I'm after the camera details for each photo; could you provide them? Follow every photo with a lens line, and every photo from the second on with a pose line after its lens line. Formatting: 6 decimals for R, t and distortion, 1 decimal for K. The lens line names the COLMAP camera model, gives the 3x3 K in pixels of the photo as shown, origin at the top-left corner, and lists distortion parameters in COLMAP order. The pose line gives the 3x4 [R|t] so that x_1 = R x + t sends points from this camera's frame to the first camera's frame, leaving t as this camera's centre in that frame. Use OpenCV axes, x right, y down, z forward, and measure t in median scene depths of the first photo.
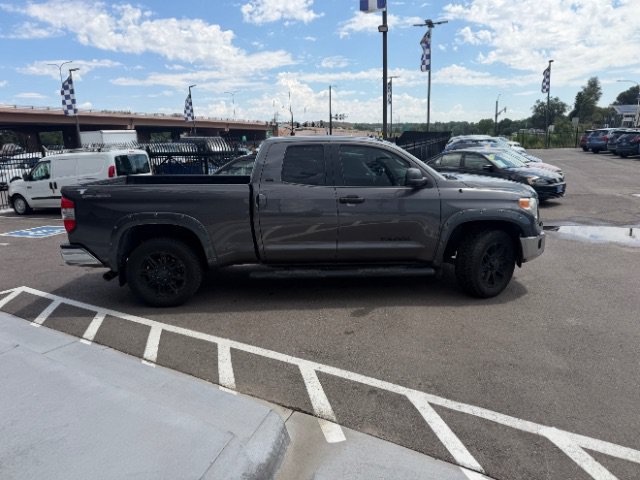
lens RADIAL K [[453.9, 0, 325.8], [0, 453.9, 239.2], [0, 0, 1]] dist [0.022257, -0.033776]
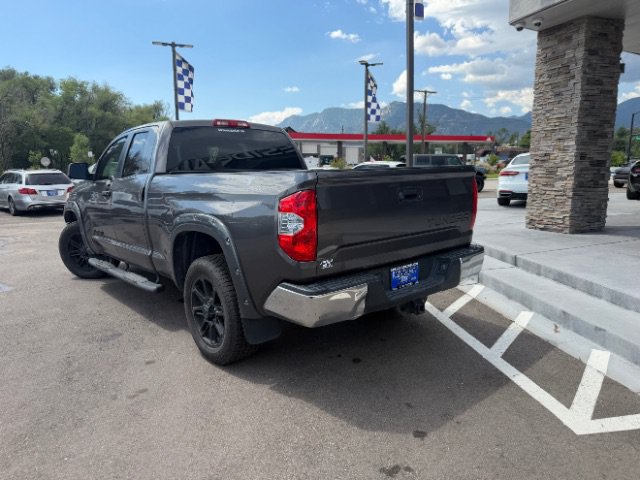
lens RADIAL K [[453.9, 0, 315.3], [0, 453.9, 242.7], [0, 0, 1]] dist [0.022257, -0.033776]
pose [[-0.627281, -0.089130, 0.773676, -0.948876], [0.199572, 0.941860, 0.270314, -0.232120], [-0.752788, 0.323967, -0.573023, 1.571395]]
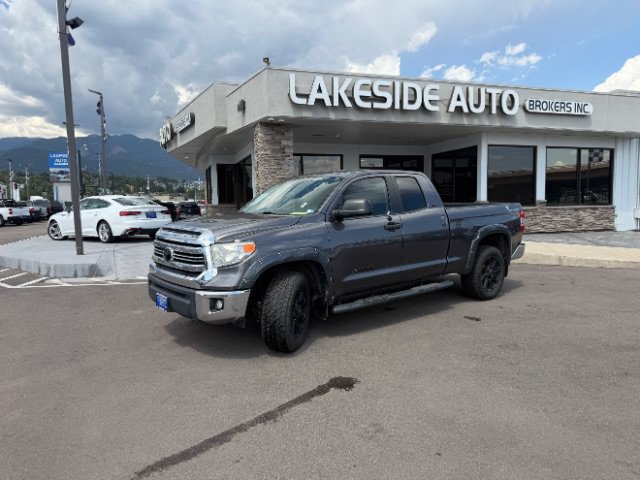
lens RADIAL K [[453.9, 0, 315.9], [0, 453.9, 237.2], [0, 0, 1]] dist [0.022257, -0.033776]
pose [[-0.797390, 0.086333, -0.597257, 0.800996], [-0.095493, 0.959192, 0.266141, -0.394724], [0.595861, 0.269252, -0.756606, 2.006985]]
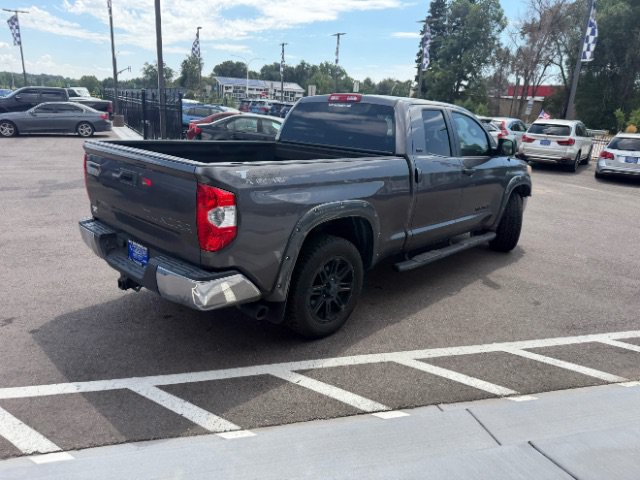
lens RADIAL K [[453.9, 0, 318.6], [0, 453.9, 236.9], [0, 0, 1]] dist [0.022257, -0.033776]
pose [[0.701783, -0.132855, 0.699892, -0.828515], [0.079917, 0.990937, 0.107969, -0.076248], [-0.707894, -0.019838, 0.706041, 0.522070]]
